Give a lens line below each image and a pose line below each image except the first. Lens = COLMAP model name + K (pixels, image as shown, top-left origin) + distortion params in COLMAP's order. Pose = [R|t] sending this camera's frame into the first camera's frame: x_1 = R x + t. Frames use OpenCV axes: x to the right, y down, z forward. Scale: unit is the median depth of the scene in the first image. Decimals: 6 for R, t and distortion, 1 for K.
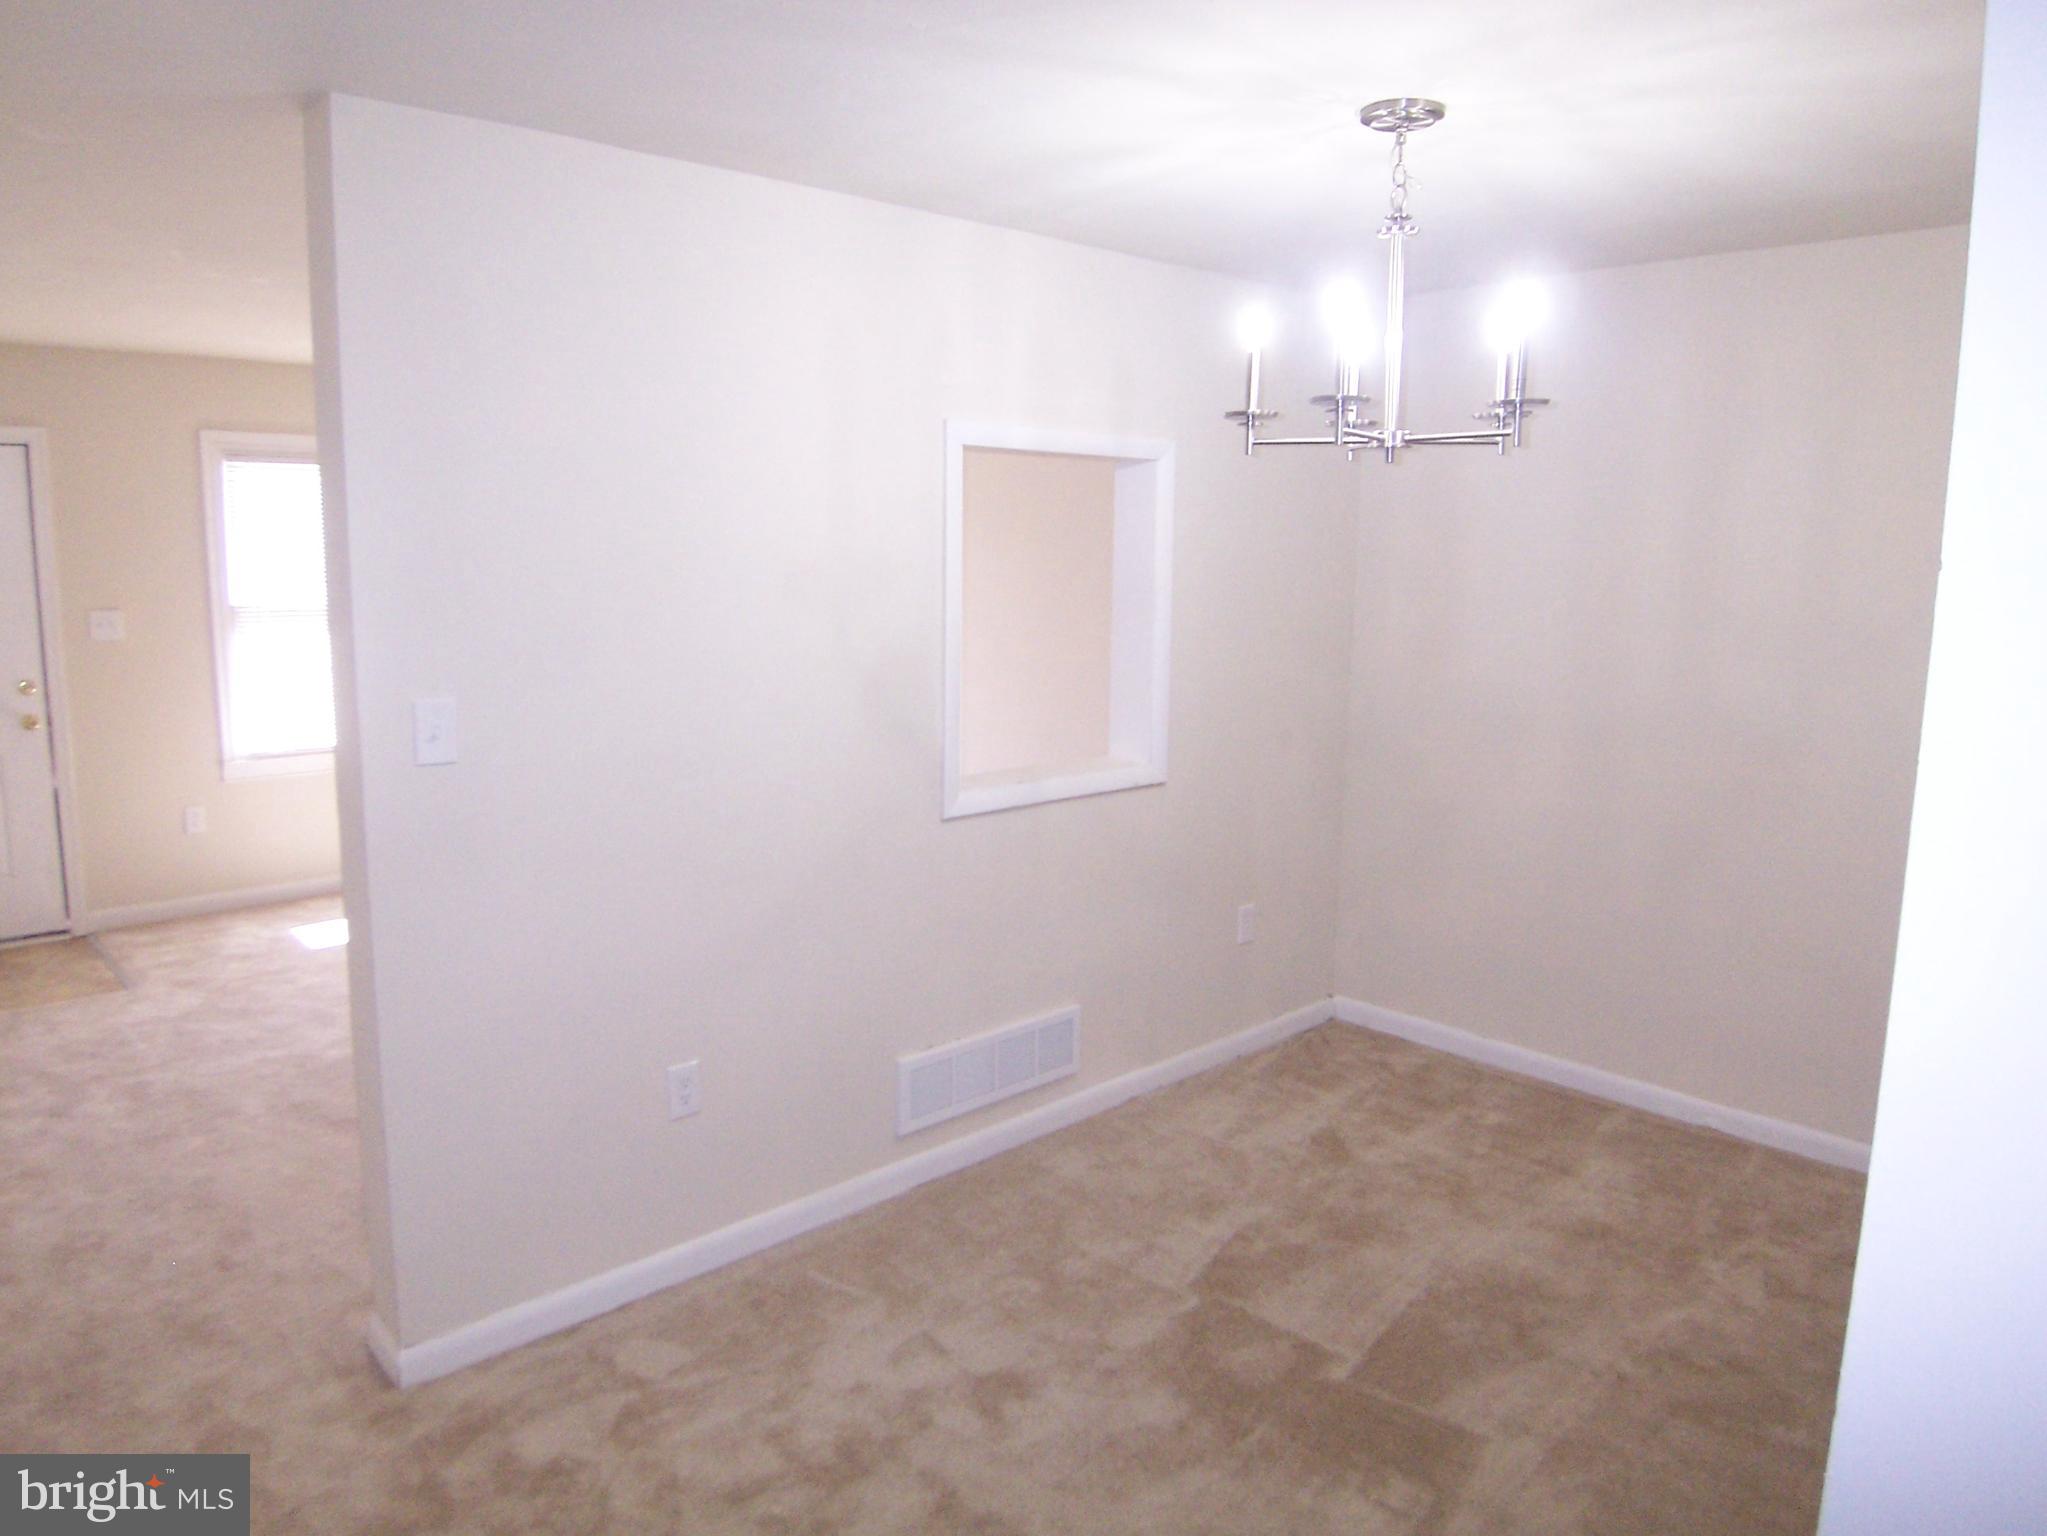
lens RADIAL K [[1391.1, 0, 1016.8], [0, 1391.1, 765.0], [0, 0, 1]] dist [-0.022000, -0.033354]
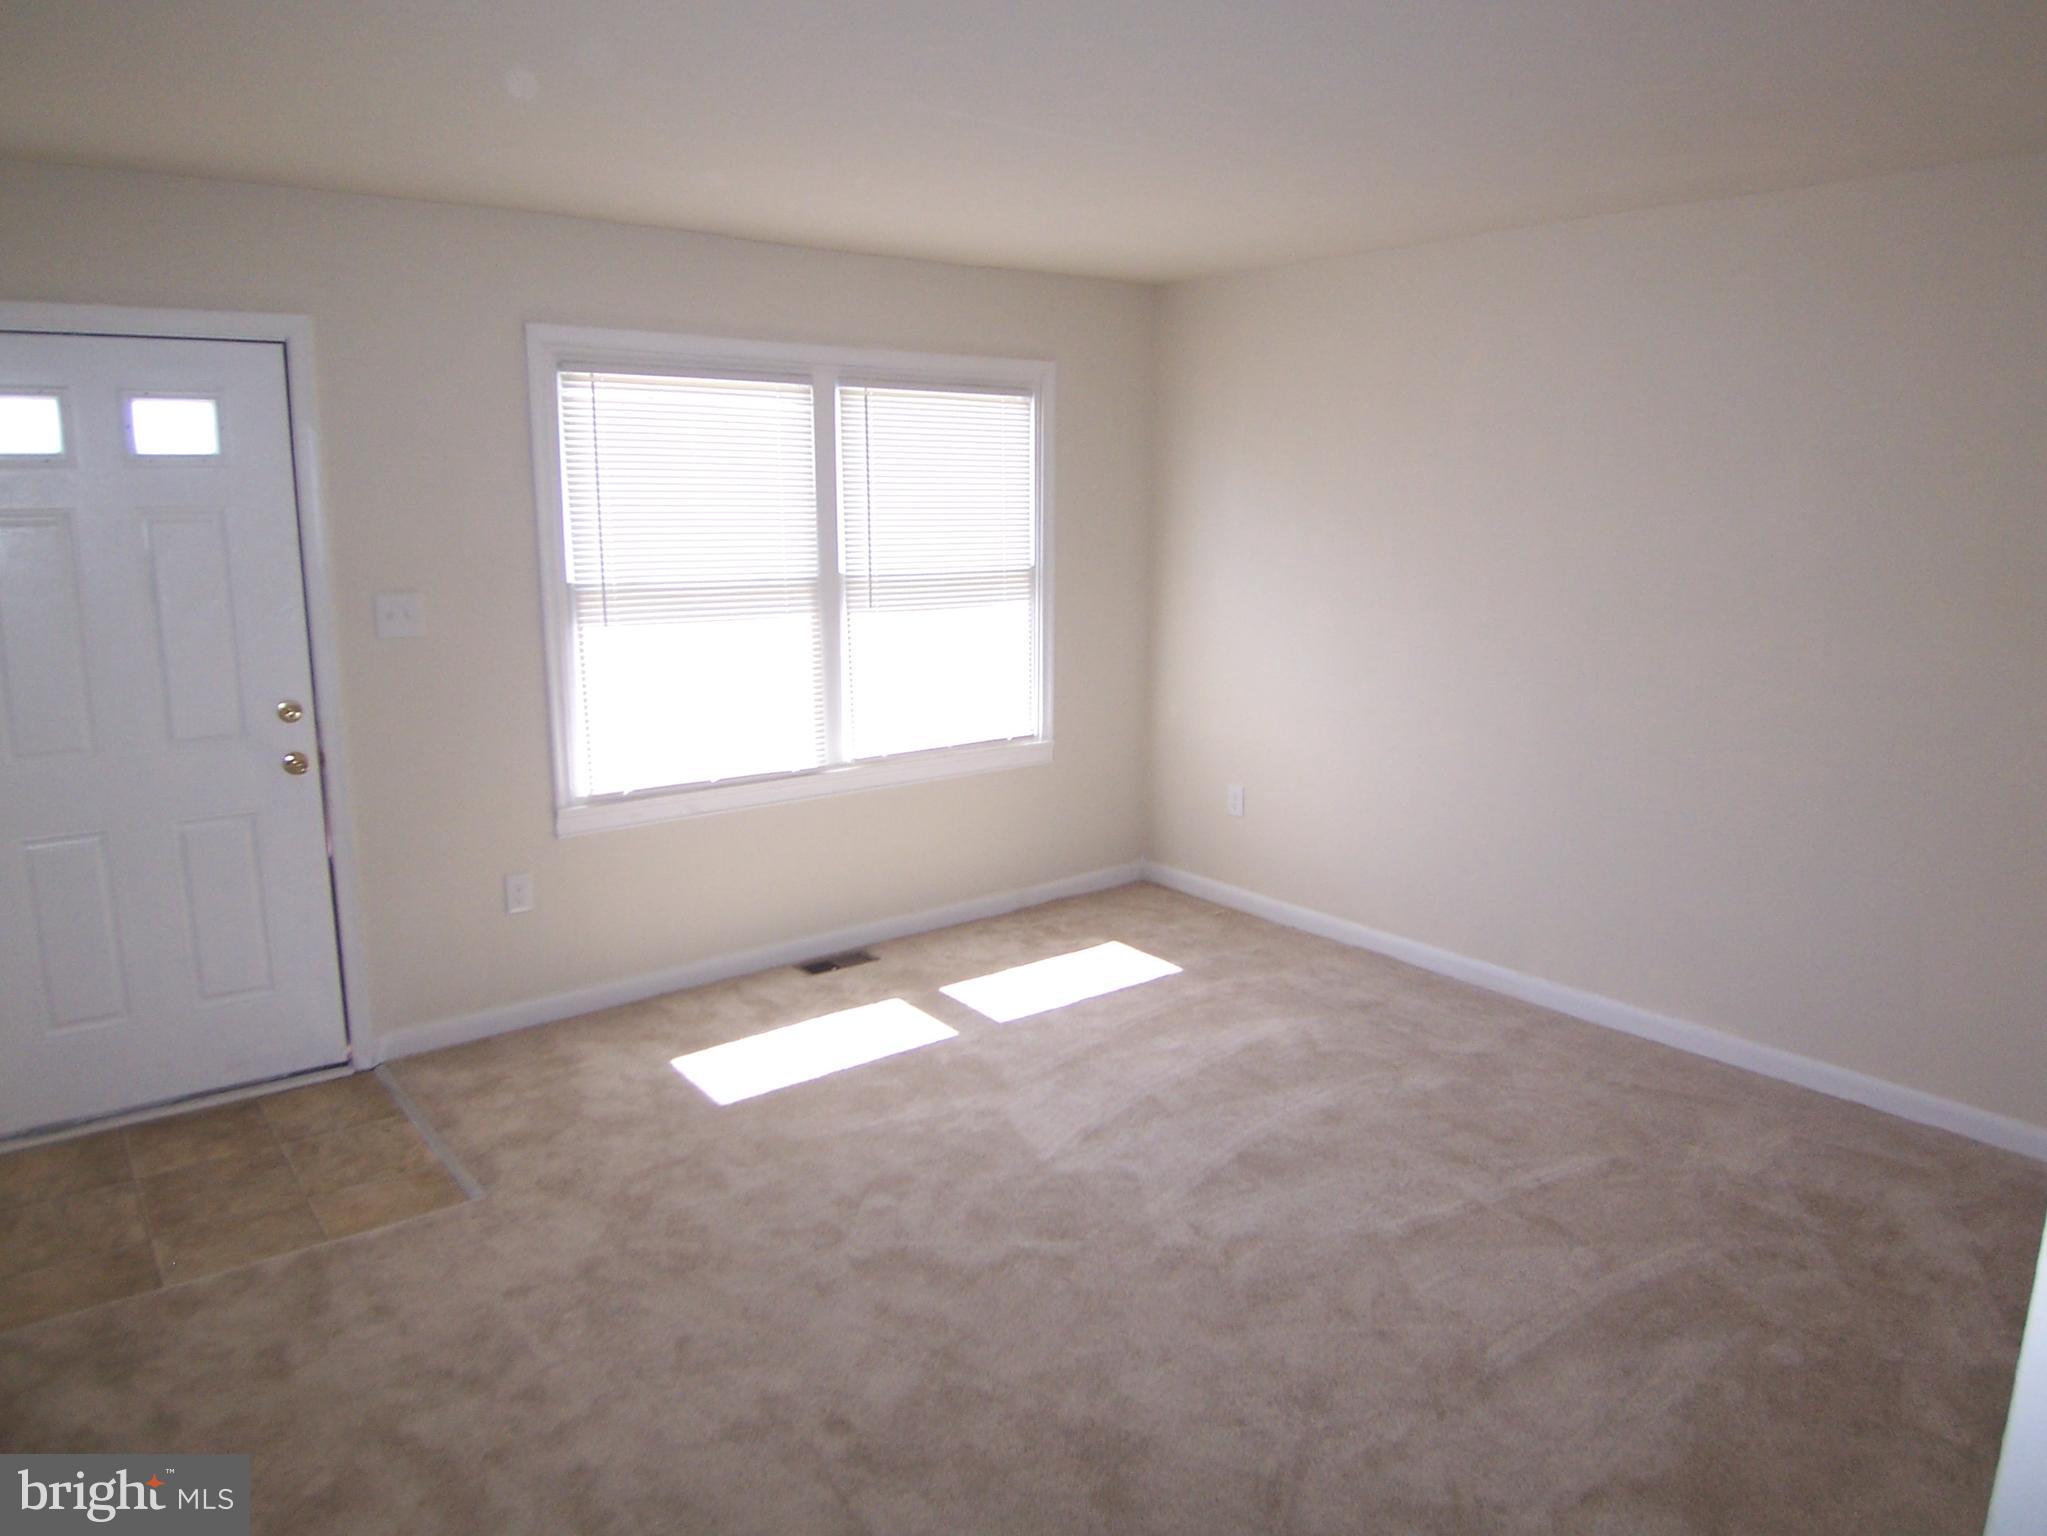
lens RADIAL K [[1391.1, 0, 1019.6], [0, 1391.1, 766.3], [0, 0, 1]] dist [-0.022000, -0.033354]
pose [[0.996948, 0.007452, -0.077708, -0.311737], [-0.004581, 0.999302, 0.037063, -0.055078], [0.077930, -0.036594, 0.996287, 0.346571]]
